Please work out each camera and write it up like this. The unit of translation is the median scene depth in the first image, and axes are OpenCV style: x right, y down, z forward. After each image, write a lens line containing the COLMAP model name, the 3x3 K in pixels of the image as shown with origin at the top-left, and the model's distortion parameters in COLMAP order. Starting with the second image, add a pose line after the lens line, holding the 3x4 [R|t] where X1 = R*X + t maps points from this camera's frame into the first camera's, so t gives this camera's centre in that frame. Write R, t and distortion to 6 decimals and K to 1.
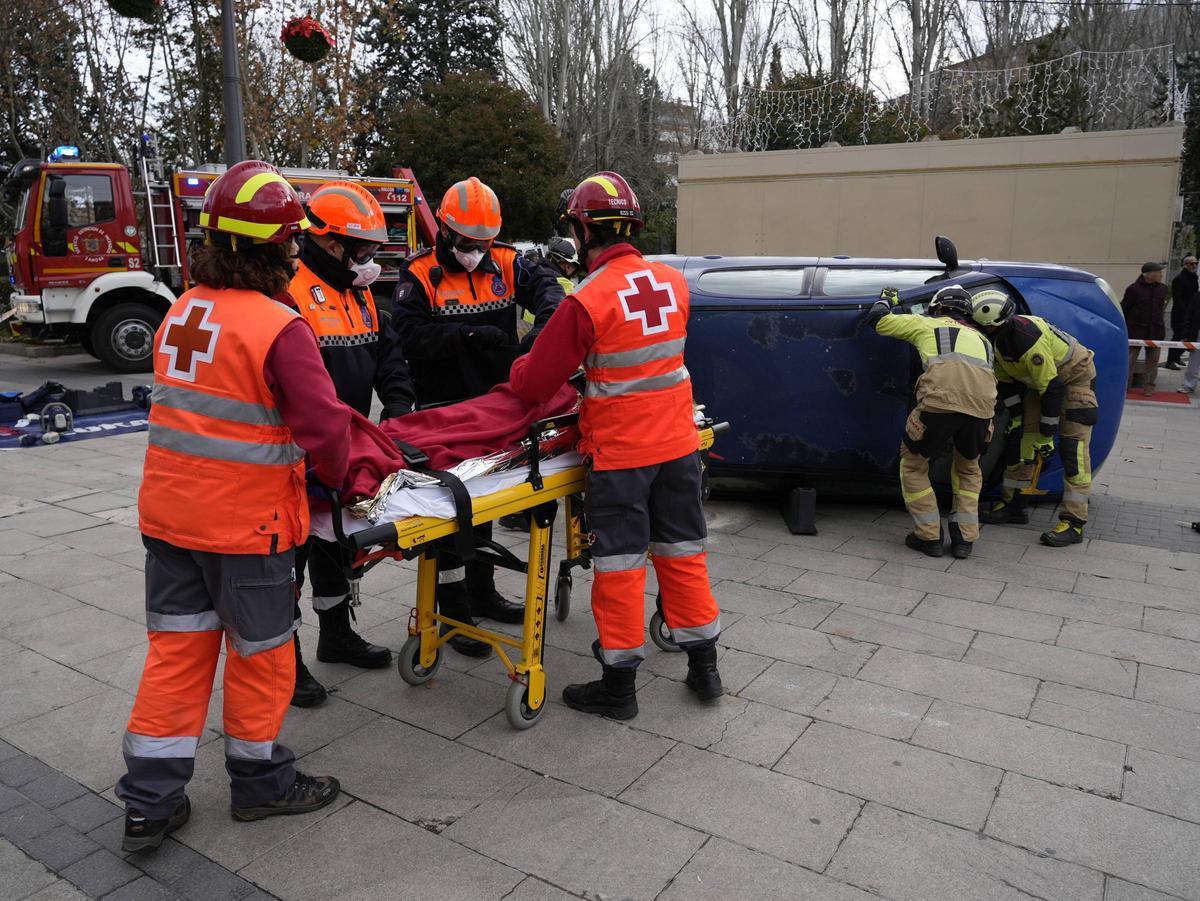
lens RADIAL K [[933.2, 0, 595.8], [0, 933.2, 420.5], [0, 0, 1]] dist [-0.021368, 0.014667]
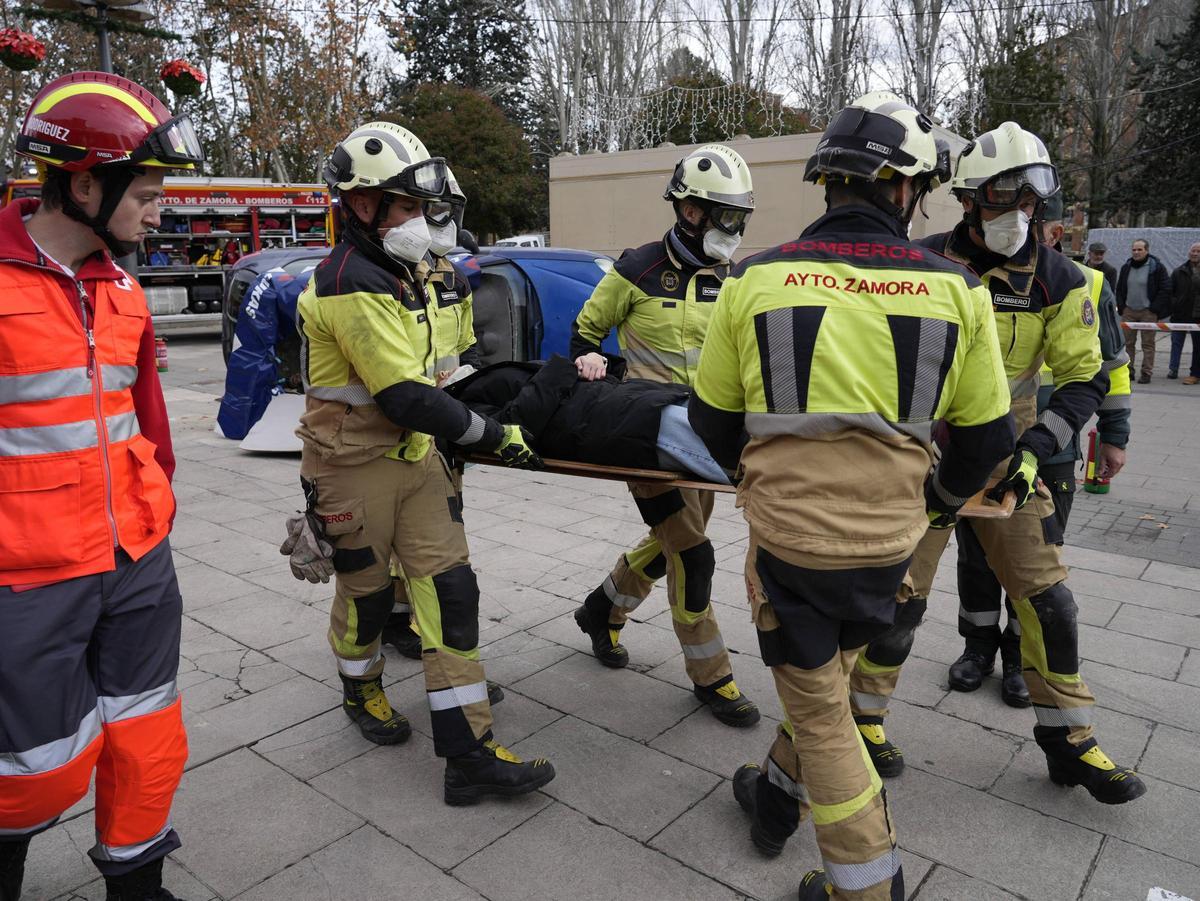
lens RADIAL K [[933.2, 0, 611.5], [0, 933.2, 439.0], [0, 0, 1]] dist [-0.021368, 0.014667]
pose [[0.992249, 0.010047, -0.123861, 0.312955], [-0.006431, 0.999542, 0.029556, 0.026464], [0.124101, -0.028530, 0.991859, -0.133719]]
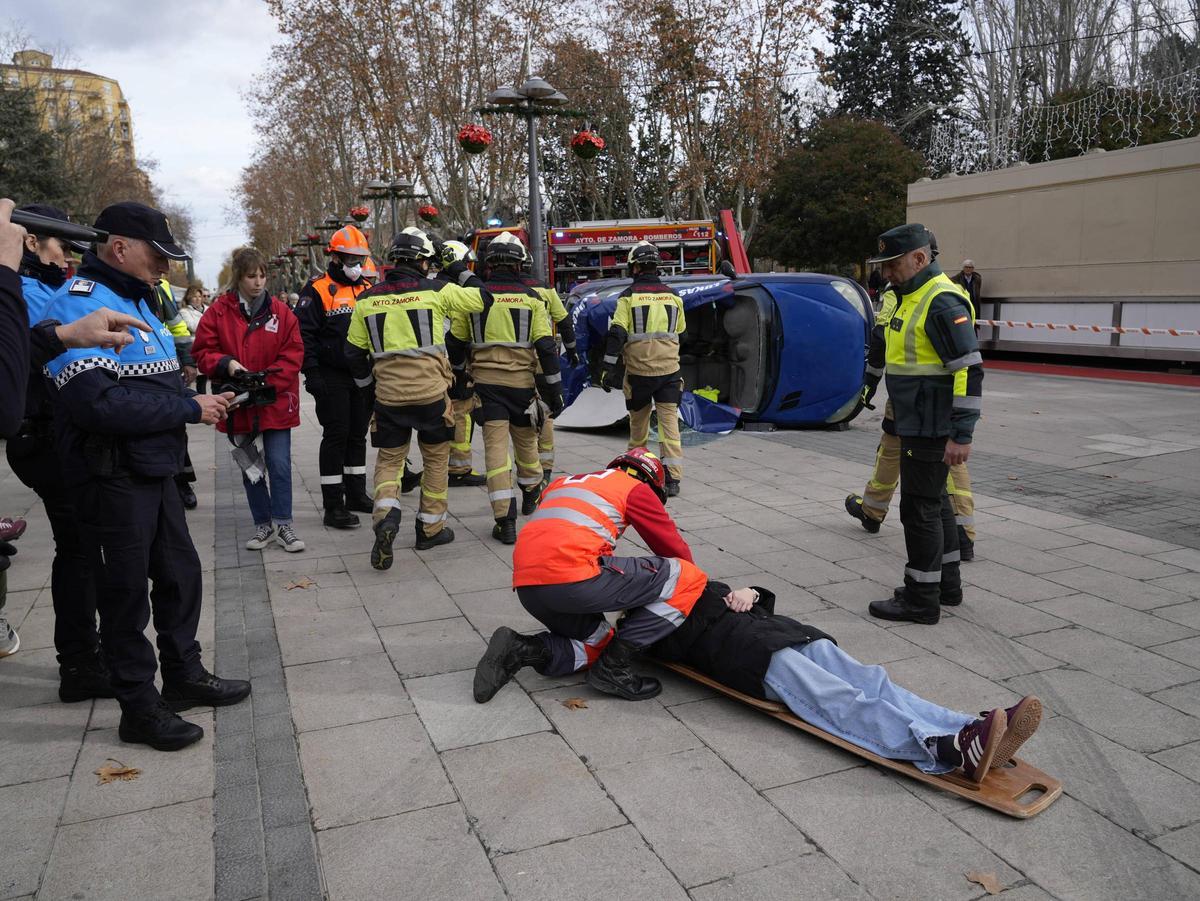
lens RADIAL K [[933.2, 0, 607.5], [0, 933.2, 458.1], [0, 0, 1]] dist [-0.021368, 0.014667]
pose [[0.818025, 0.070383, -0.570860, 0.484104], [-0.057328, 0.997520, 0.040838, 0.040661], [0.572318, -0.000680, 0.820031, -0.200935]]
